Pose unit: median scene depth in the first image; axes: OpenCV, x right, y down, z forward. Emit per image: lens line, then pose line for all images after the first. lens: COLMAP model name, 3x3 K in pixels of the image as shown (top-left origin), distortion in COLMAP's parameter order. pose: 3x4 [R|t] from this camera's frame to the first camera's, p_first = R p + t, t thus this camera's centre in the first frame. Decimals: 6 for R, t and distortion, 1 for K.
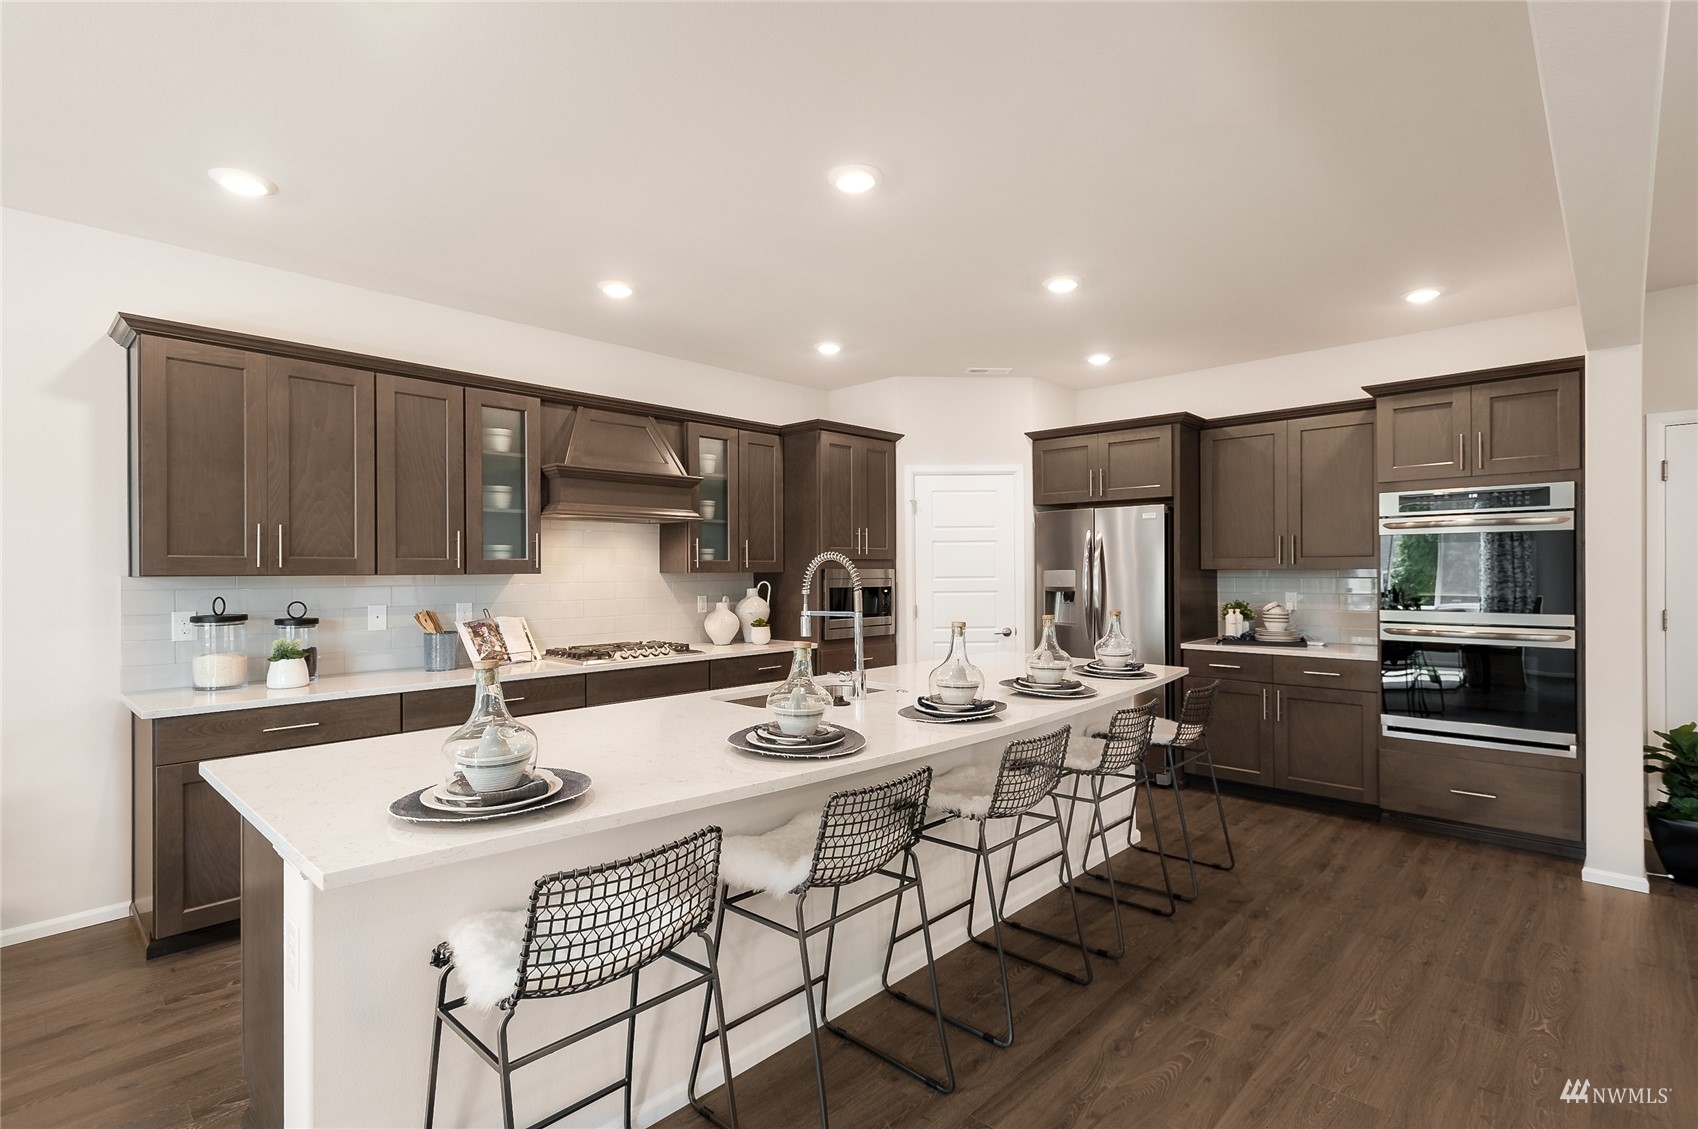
lens RADIAL K [[806.9, 0, 849.0], [0, 806.9, 564.5], [0, 0, 1]] dist [0.010853, -0.001507]
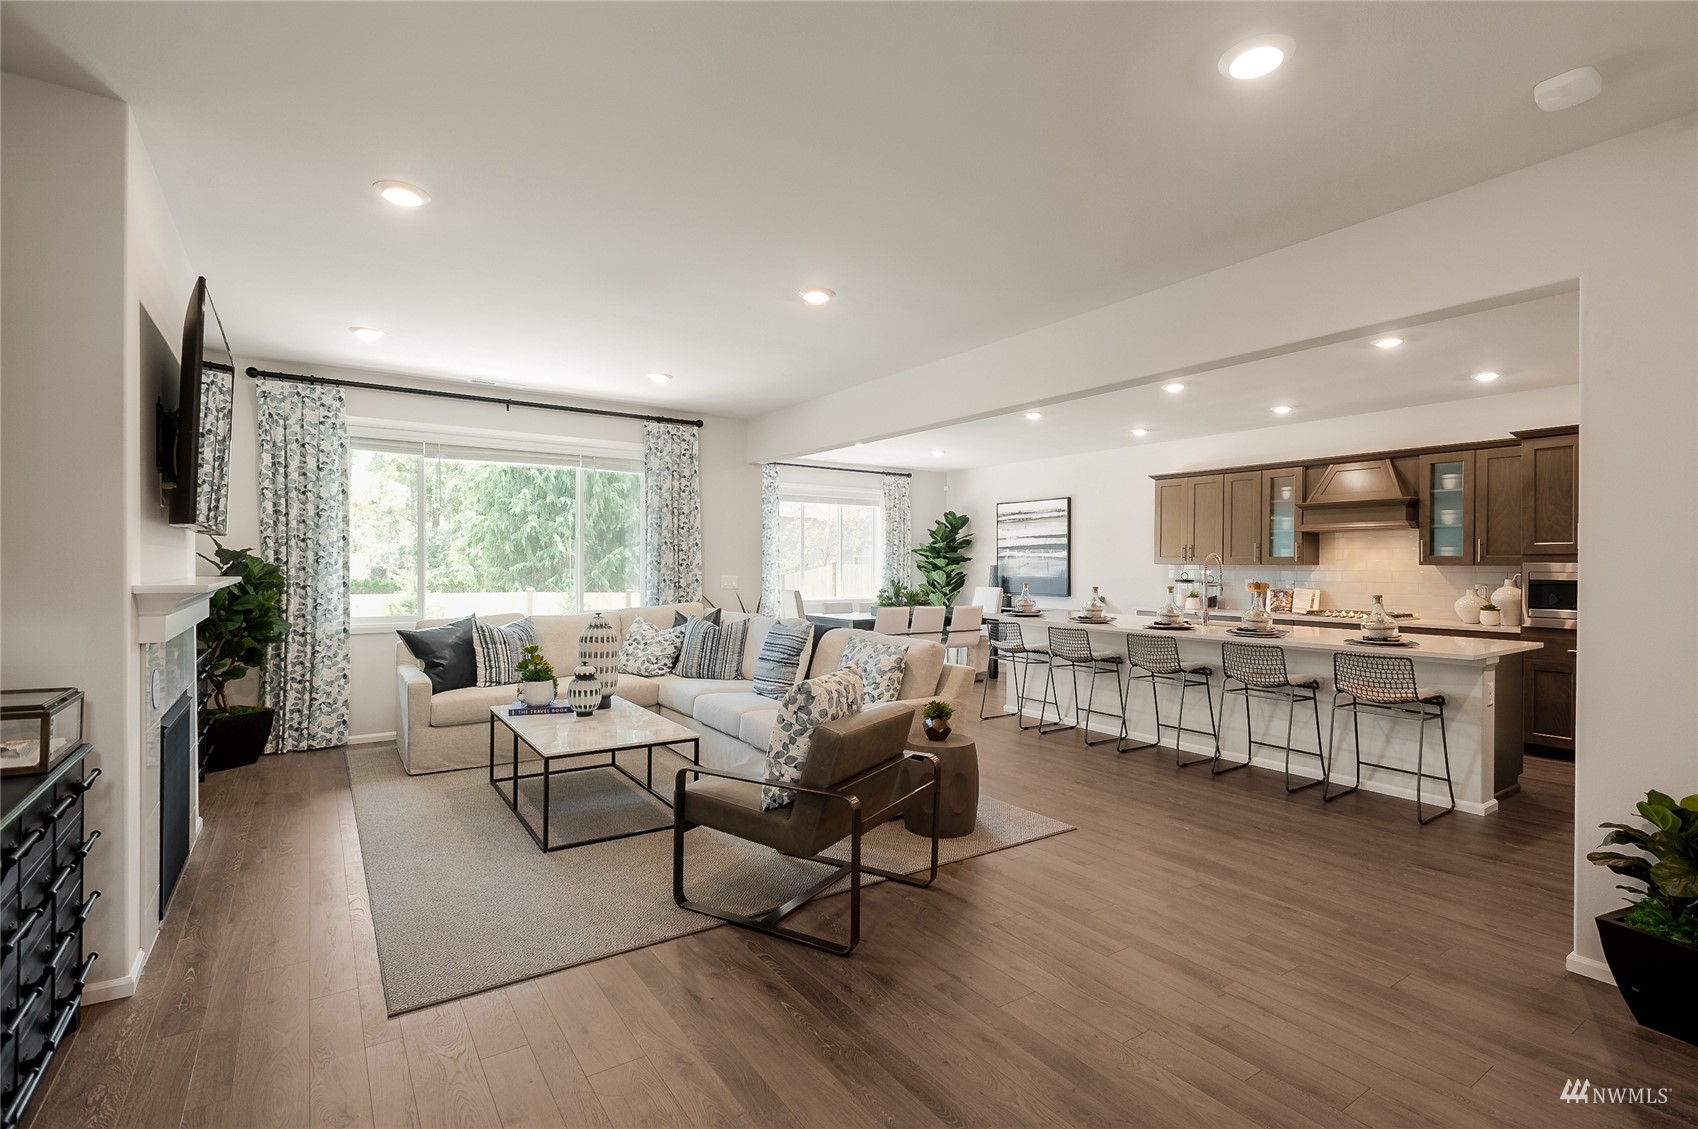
lens RADIAL K [[806.9, 0, 849.0], [0, 806.9, 564.5], [0, 0, 1]] dist [0.010853, -0.001507]
pose [[-0.216110, 0.003777, -0.976362, 2.104709], [0.003753, 0.999988, 0.003038, 0.000480], [0.976362, -0.003008, -0.216122, 0.536373]]
